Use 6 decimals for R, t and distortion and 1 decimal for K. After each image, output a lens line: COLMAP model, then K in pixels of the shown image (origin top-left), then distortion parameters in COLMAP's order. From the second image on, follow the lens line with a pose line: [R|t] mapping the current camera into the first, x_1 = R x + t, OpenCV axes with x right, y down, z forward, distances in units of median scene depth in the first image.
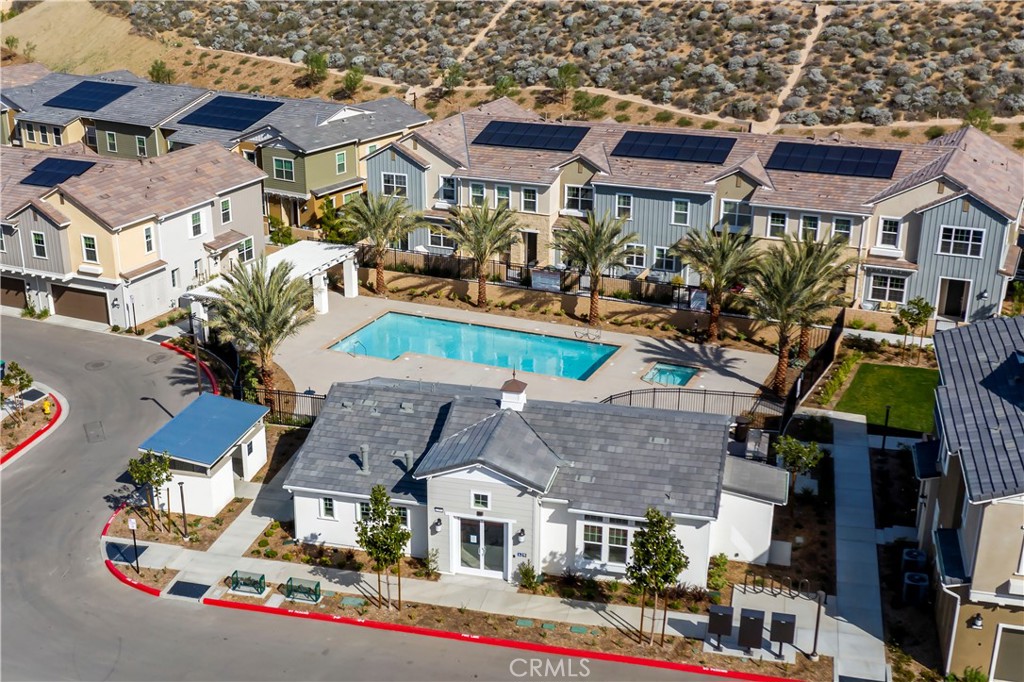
lens RADIAL K [[1344.2, 0, 512.0], [0, 1344.2, 341.0], [0, 0, 1]] dist [-0.021320, -0.009367]
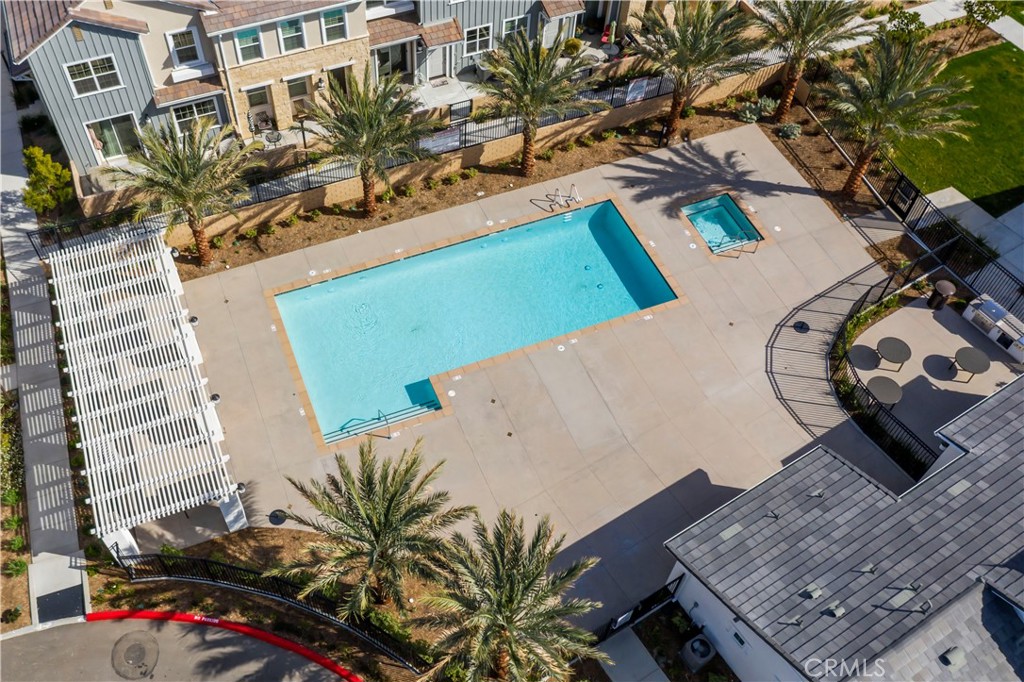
lens RADIAL K [[1001.6, 0, 512.0], [0, 1001.6, 341.0], [0, 0, 1]] dist [-0.001592, 0.000445]
pose [[0.704823, -0.555537, 0.441138, -0.226145], [0.232510, 0.768425, 0.596207, -0.256767], [-0.670196, -0.317651, 0.670772, 0.563836]]
